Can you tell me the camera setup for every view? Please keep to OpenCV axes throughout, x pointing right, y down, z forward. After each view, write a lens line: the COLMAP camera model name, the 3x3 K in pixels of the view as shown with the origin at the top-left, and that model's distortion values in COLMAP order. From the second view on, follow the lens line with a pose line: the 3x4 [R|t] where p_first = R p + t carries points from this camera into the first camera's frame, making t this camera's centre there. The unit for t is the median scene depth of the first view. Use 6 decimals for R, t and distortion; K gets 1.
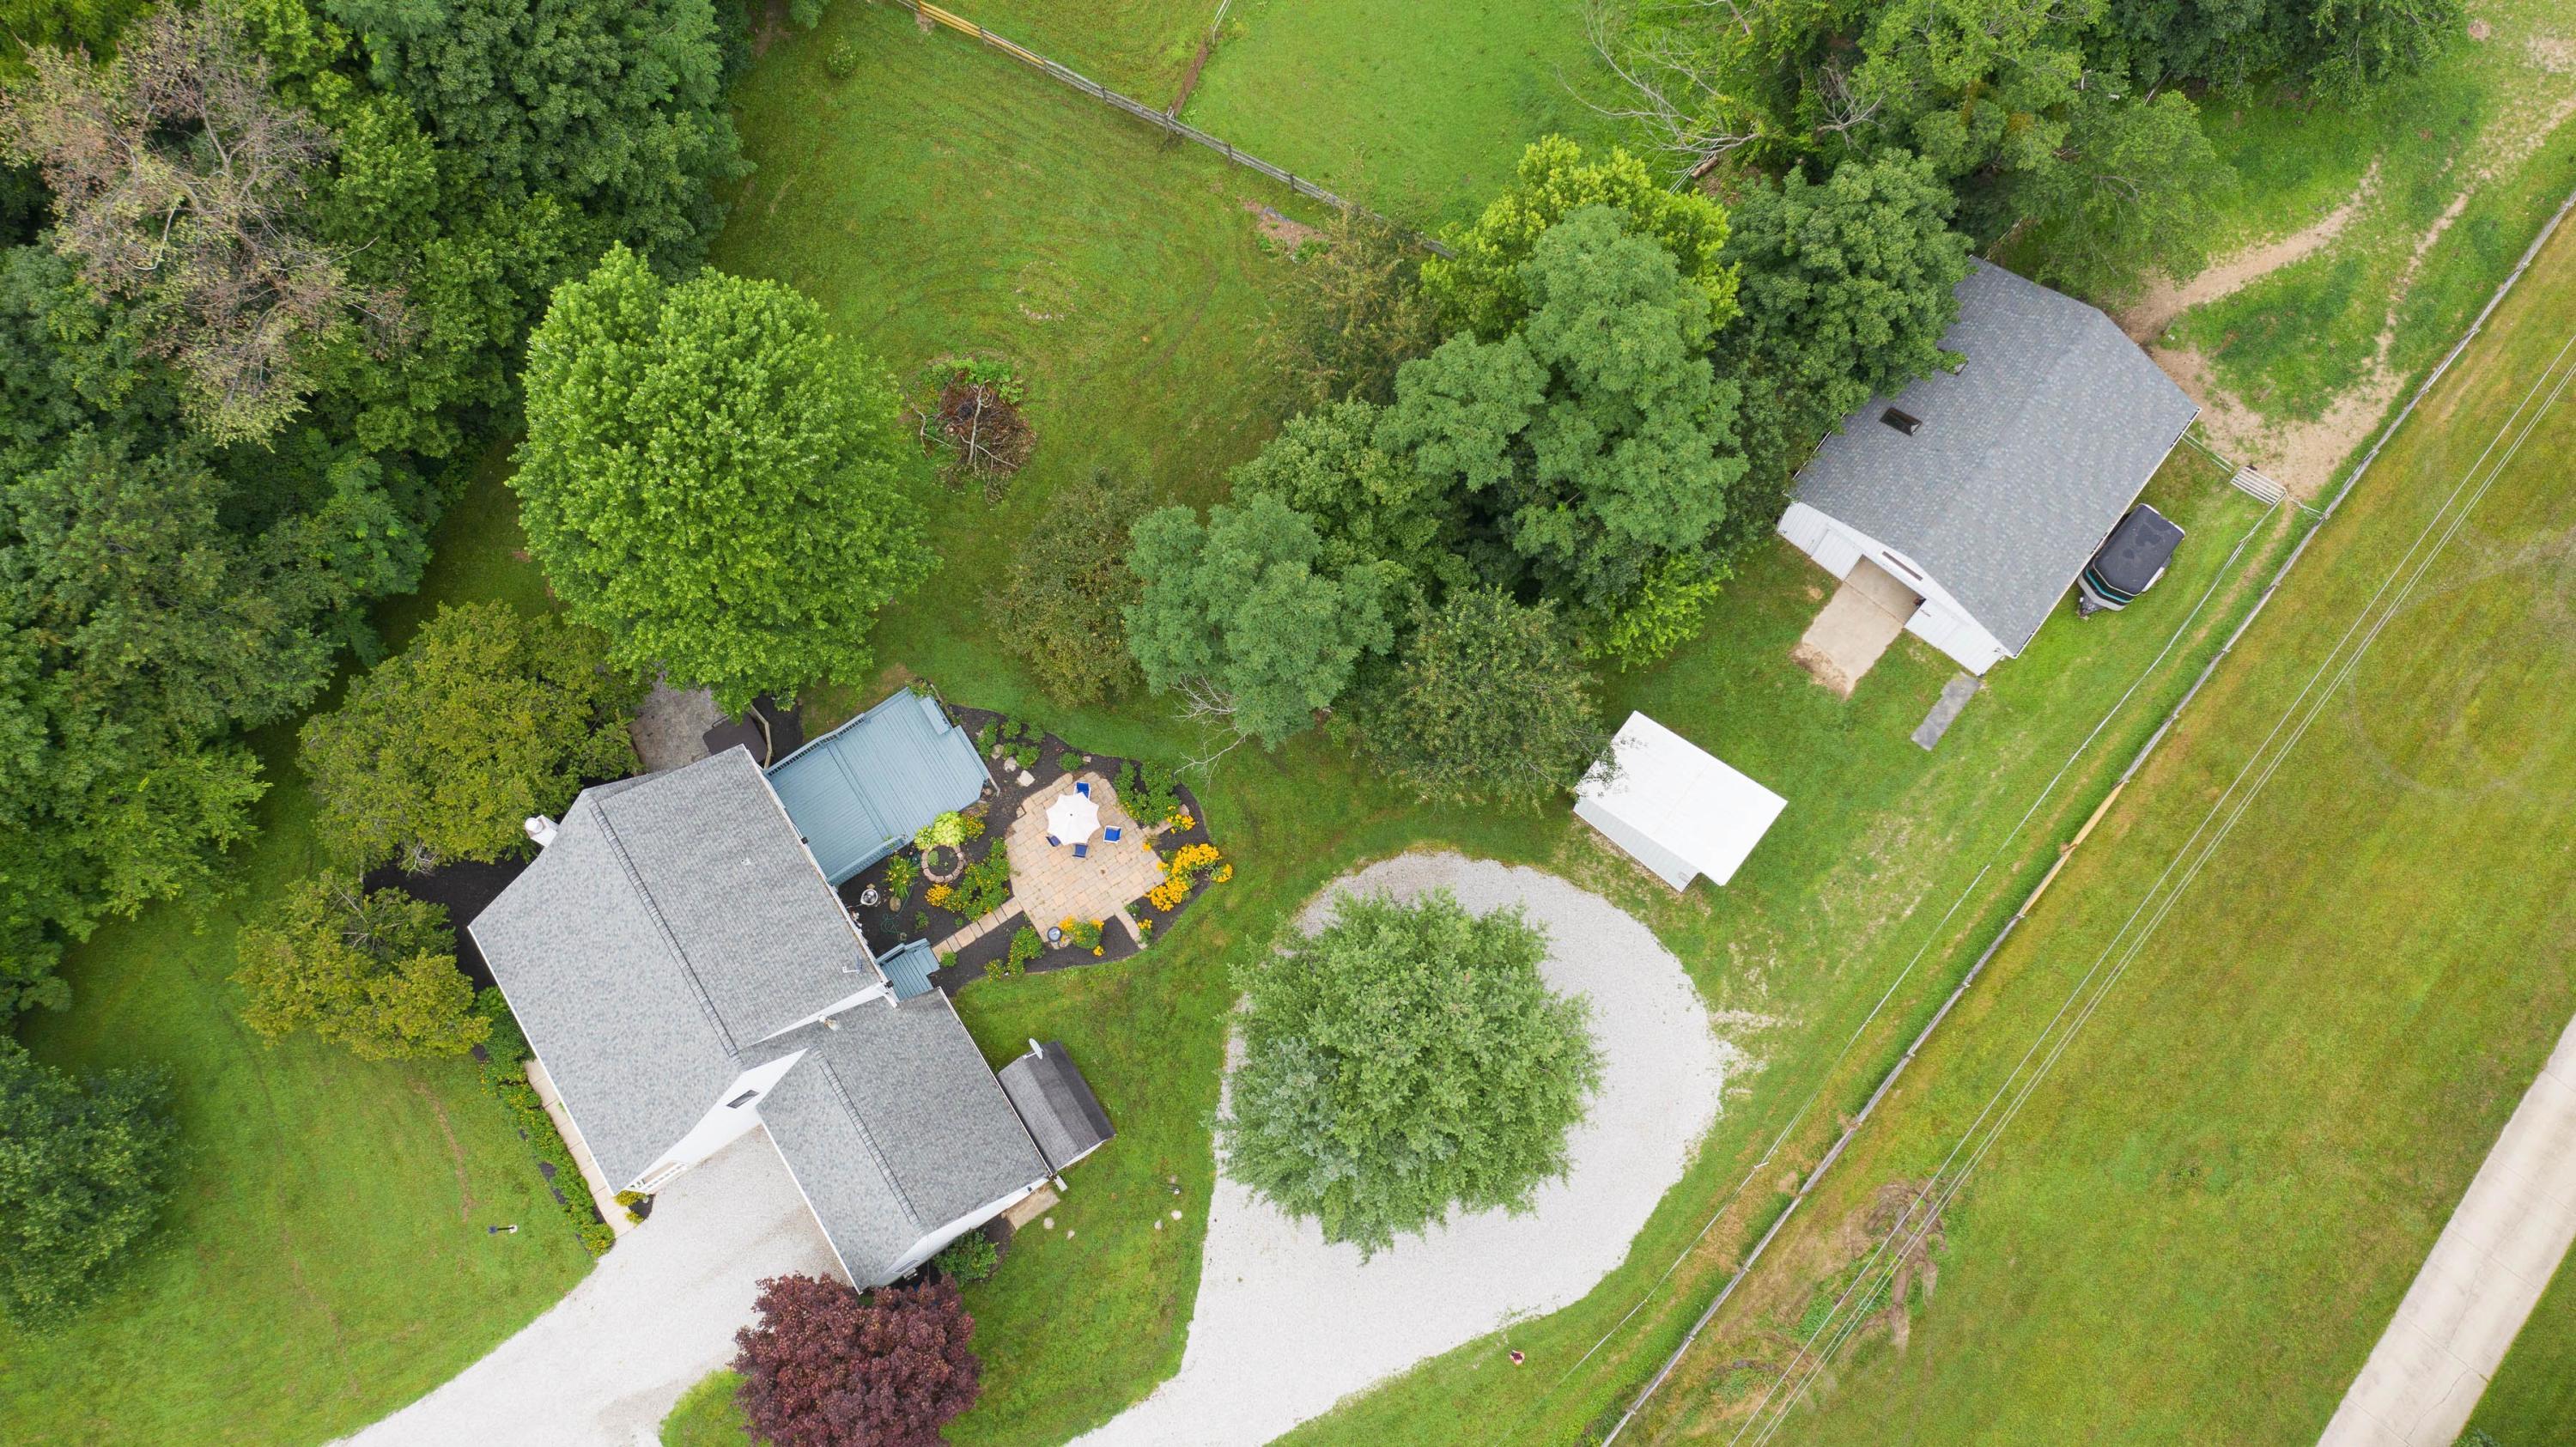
lens RADIAL K [[2019.1, 0, 1288.0], [0, 2019.1, 723.5], [0, 0, 1]] dist [-0.027450, 0.003179]
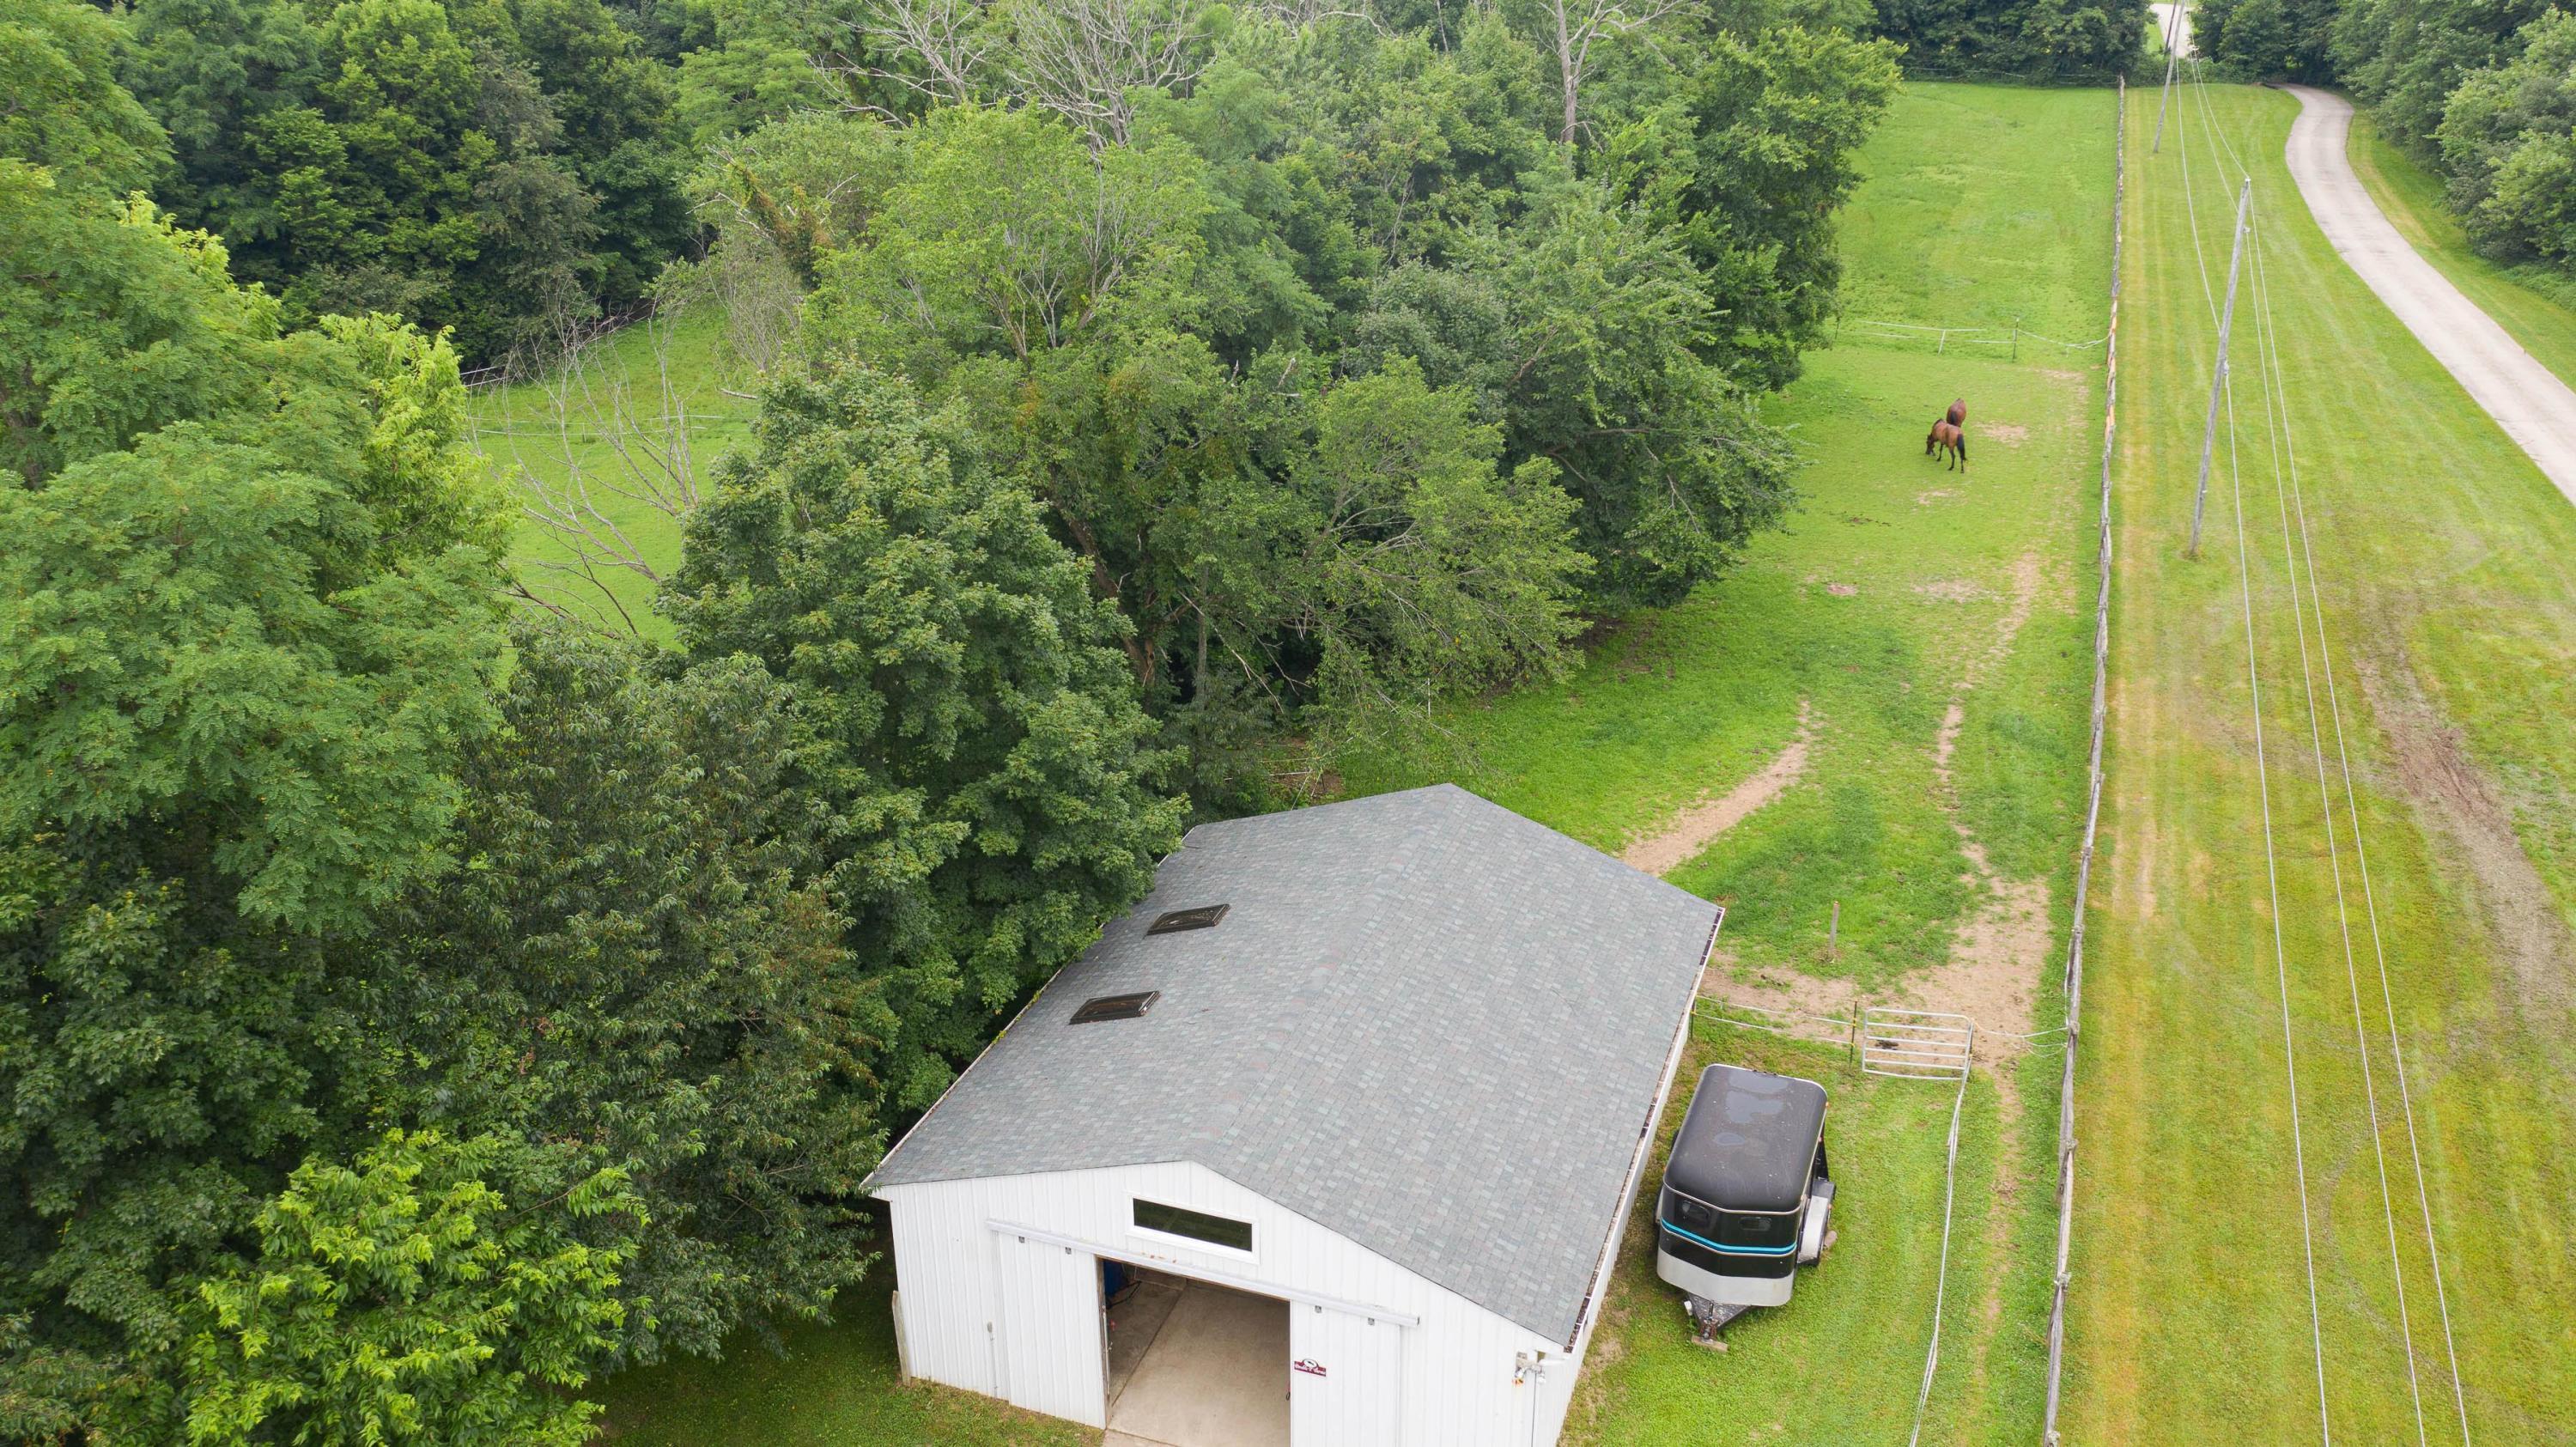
lens RADIAL K [[2019.1, 0, 1288.0], [0, 2019.1, 723.5], [0, 0, 1]] dist [-0.027450, 0.003179]
pose [[0.943254, -0.103287, 0.315601, 0.203976], [0.311014, 0.607845, -0.730613, 0.132256], [-0.116374, 0.787310, 0.605475, 0.669382]]
